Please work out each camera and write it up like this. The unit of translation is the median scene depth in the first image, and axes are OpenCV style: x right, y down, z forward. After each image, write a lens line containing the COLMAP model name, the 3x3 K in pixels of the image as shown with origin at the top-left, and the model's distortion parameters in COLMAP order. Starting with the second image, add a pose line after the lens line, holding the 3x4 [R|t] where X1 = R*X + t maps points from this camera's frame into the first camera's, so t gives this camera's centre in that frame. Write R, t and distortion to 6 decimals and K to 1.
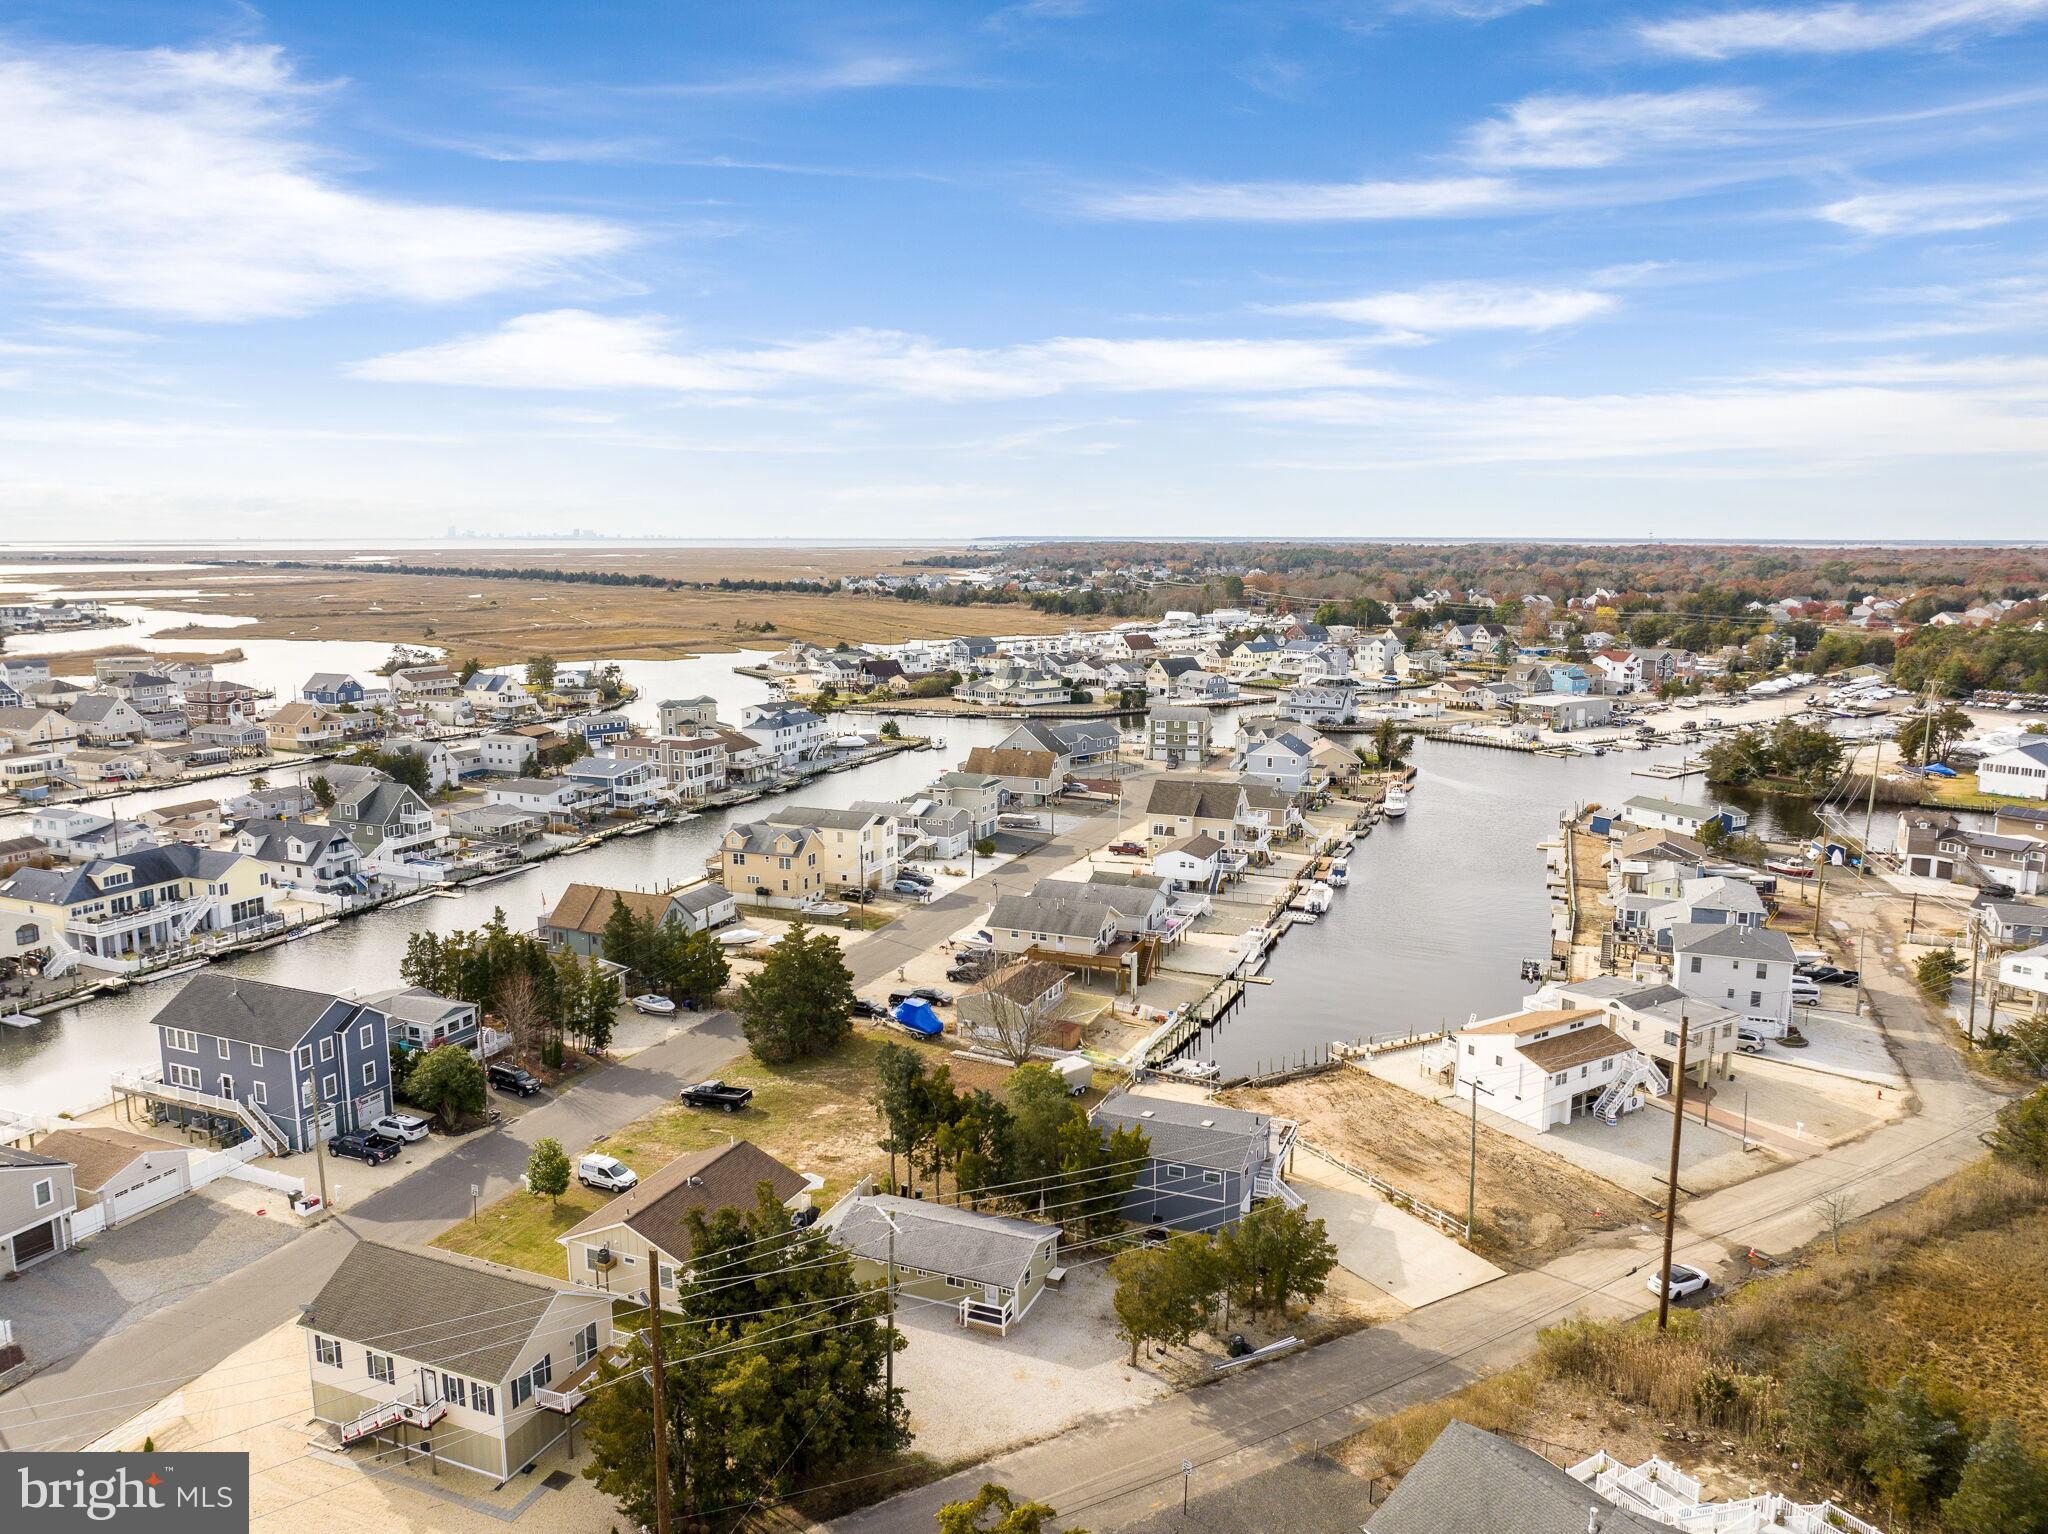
lens RADIAL K [[1450.6, 0, 1033.0], [0, 1450.6, 697.1], [0, 0, 1]] dist [-0.038264, -0.005025]
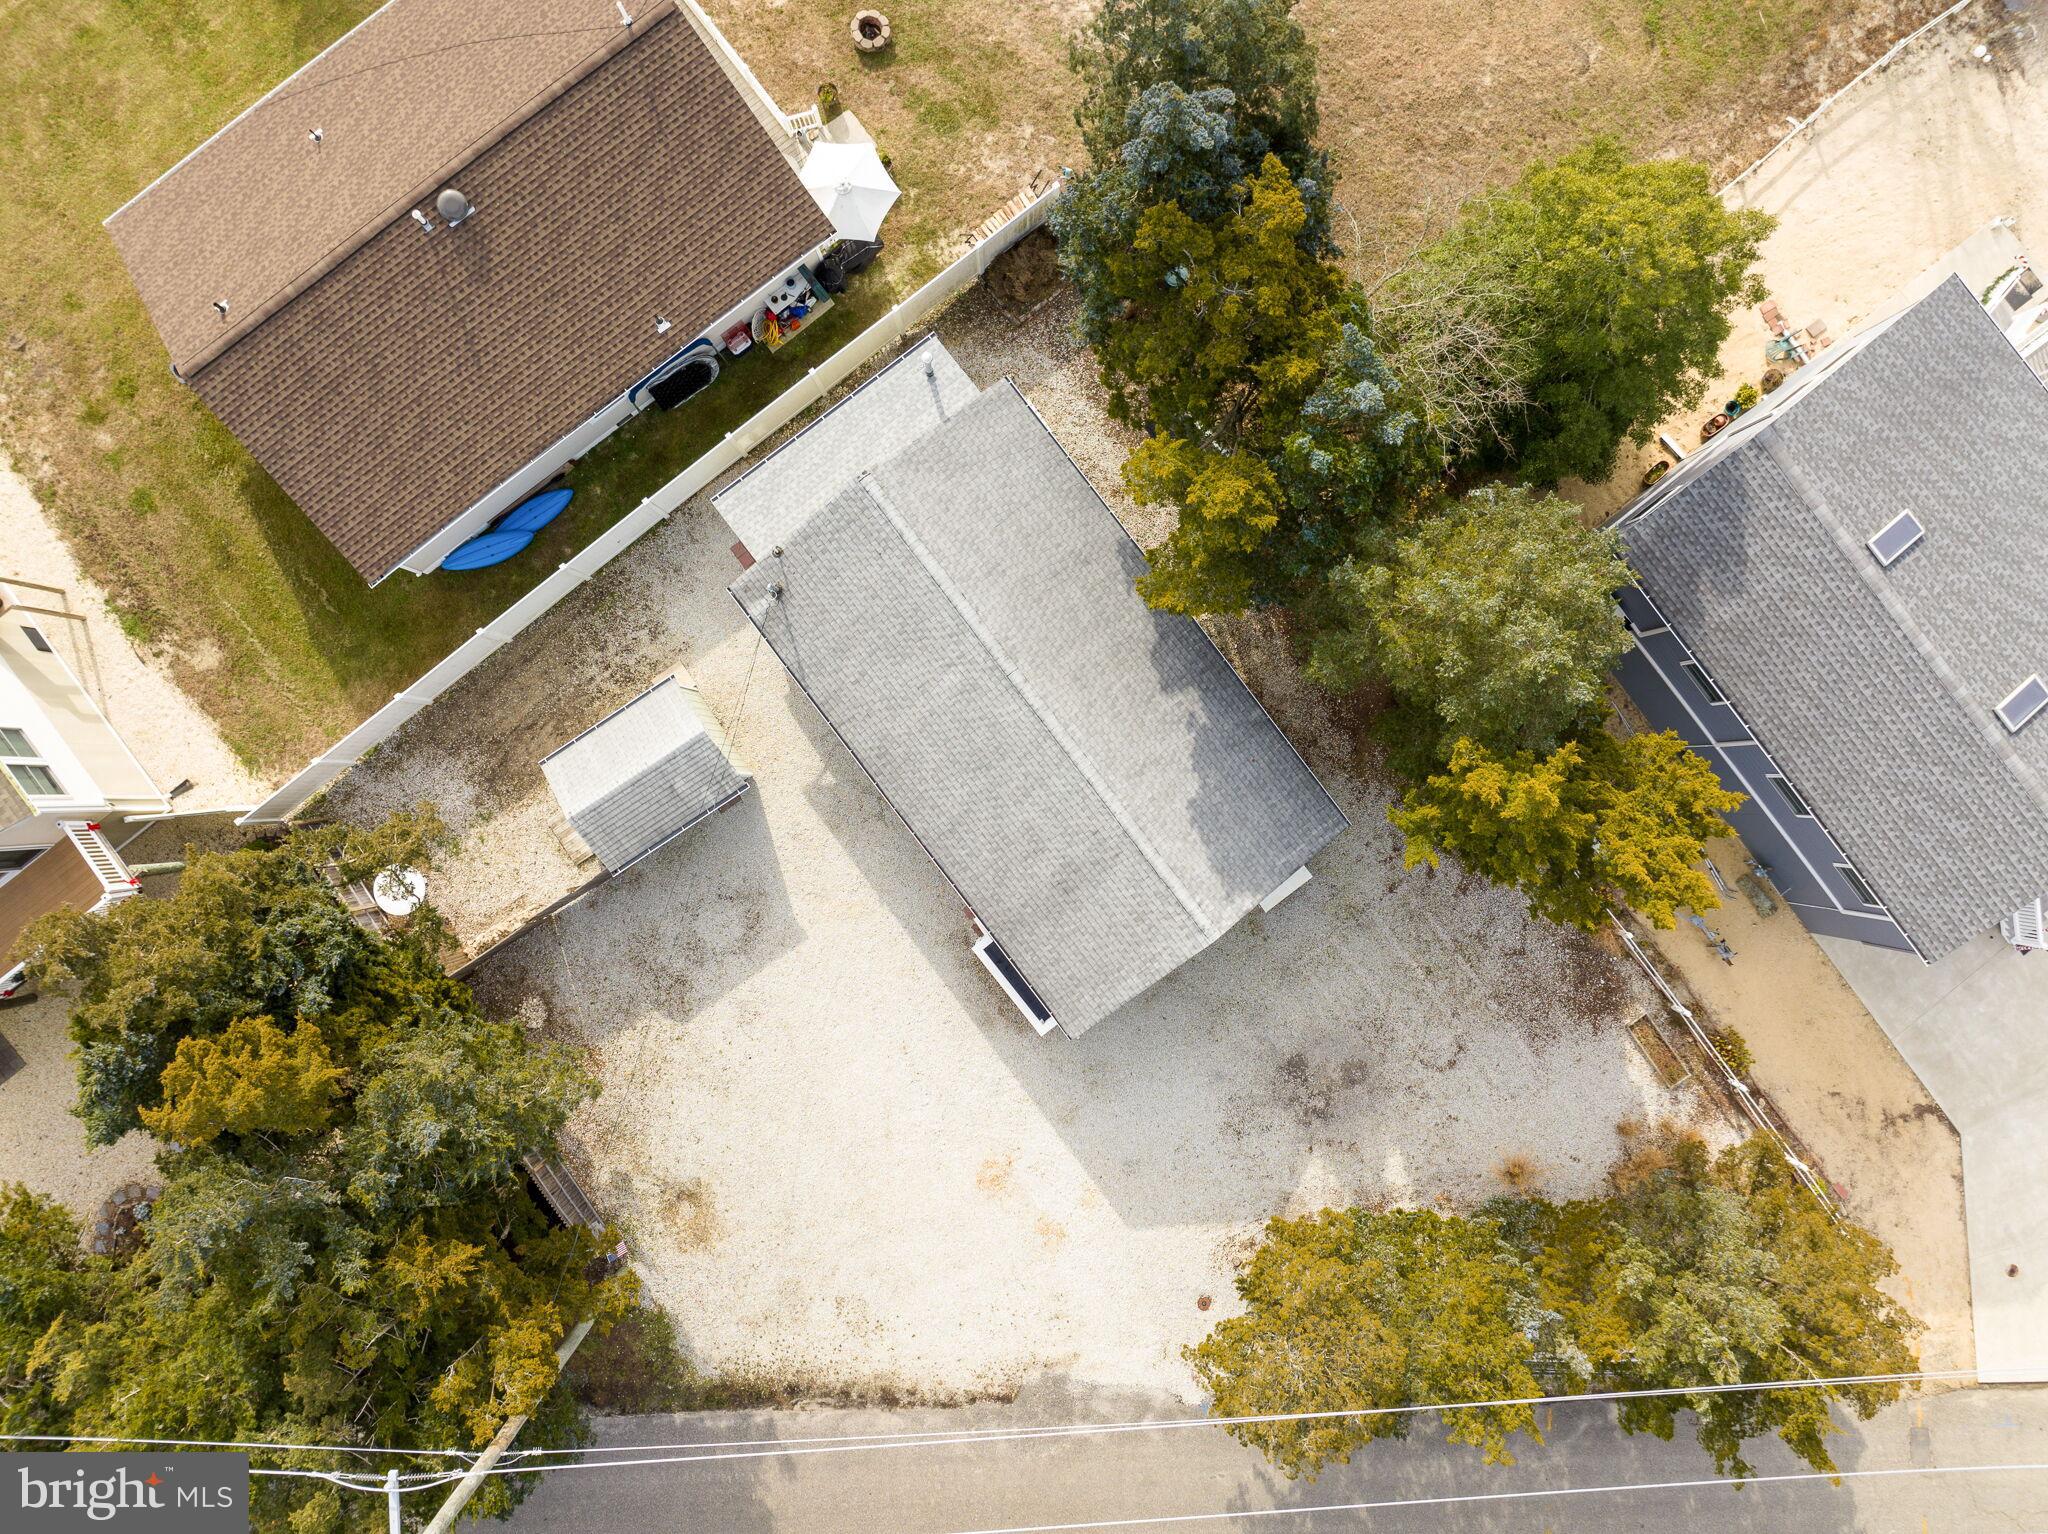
lens RADIAL K [[1450.6, 0, 1033.0], [0, 1450.6, 697.1], [0, 0, 1]] dist [-0.038264, -0.005025]
pose [[0.862582, 0.505792, -0.011313, -0.041745], [-0.058745, 0.122343, 0.990748, 0.011788], [0.502496, -0.853936, 0.135244, 0.659564]]
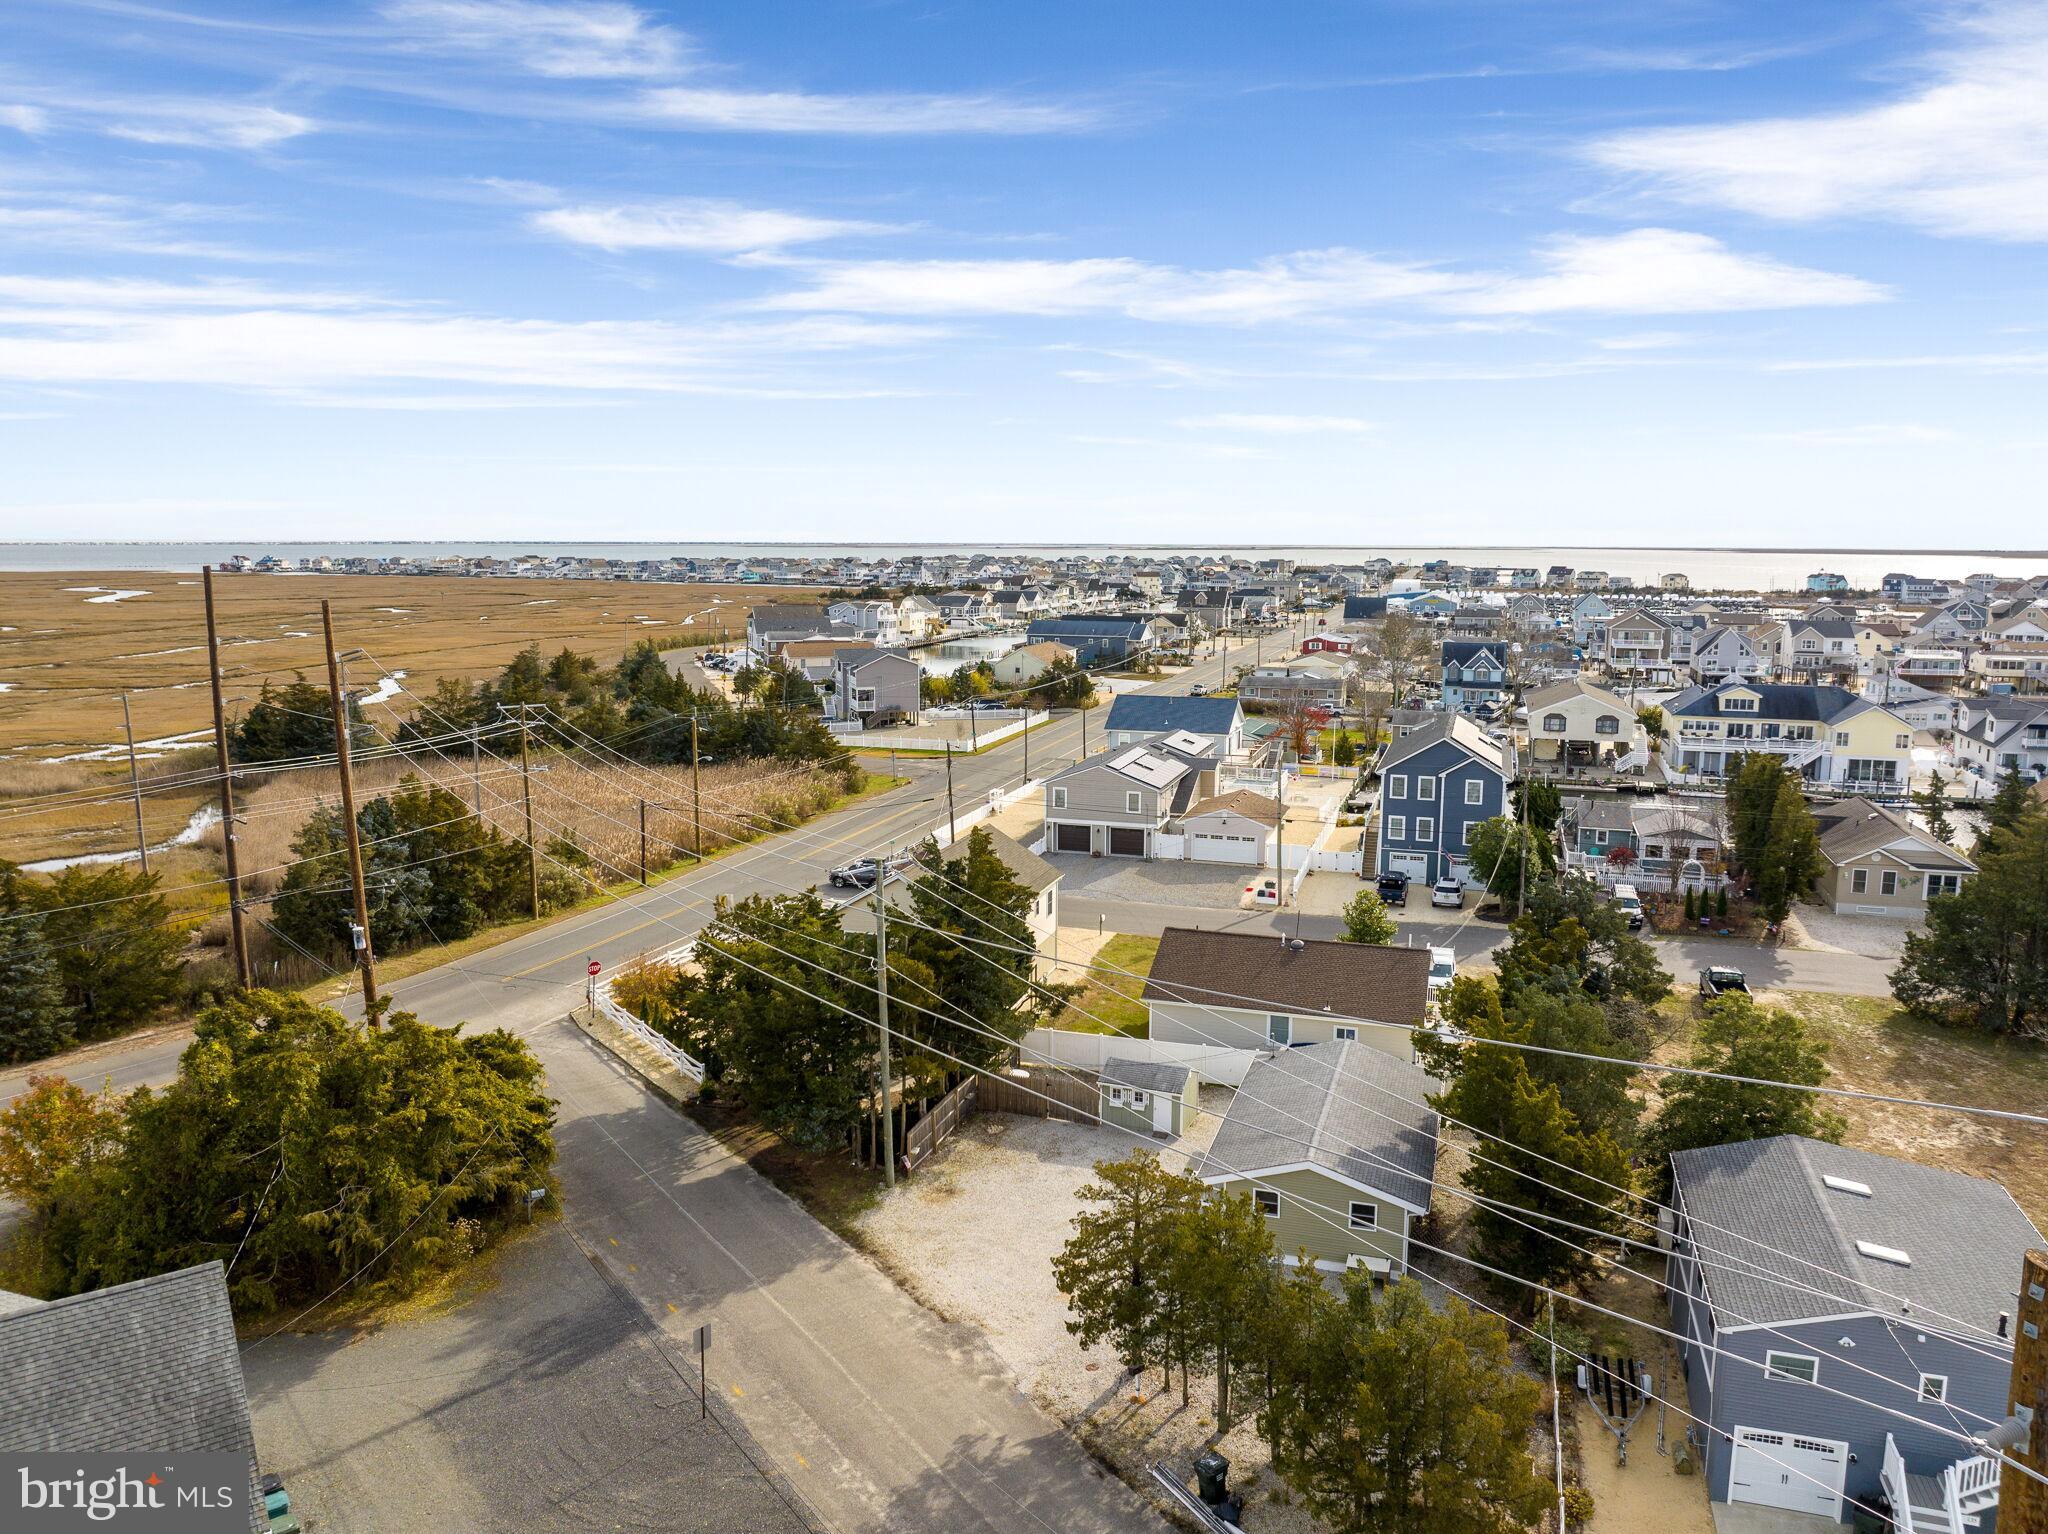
lens RADIAL K [[1450.6, 0, 1033.0], [0, 1450.6, 697.1], [0, 0, 1]] dist [-0.038264, -0.005025]
pose [[0.073125, 0.106360, -0.991635, 0.358981], [-0.114674, 0.988599, 0.097578, 0.104168], [0.990708, 0.106579, 0.084488, 0.555771]]
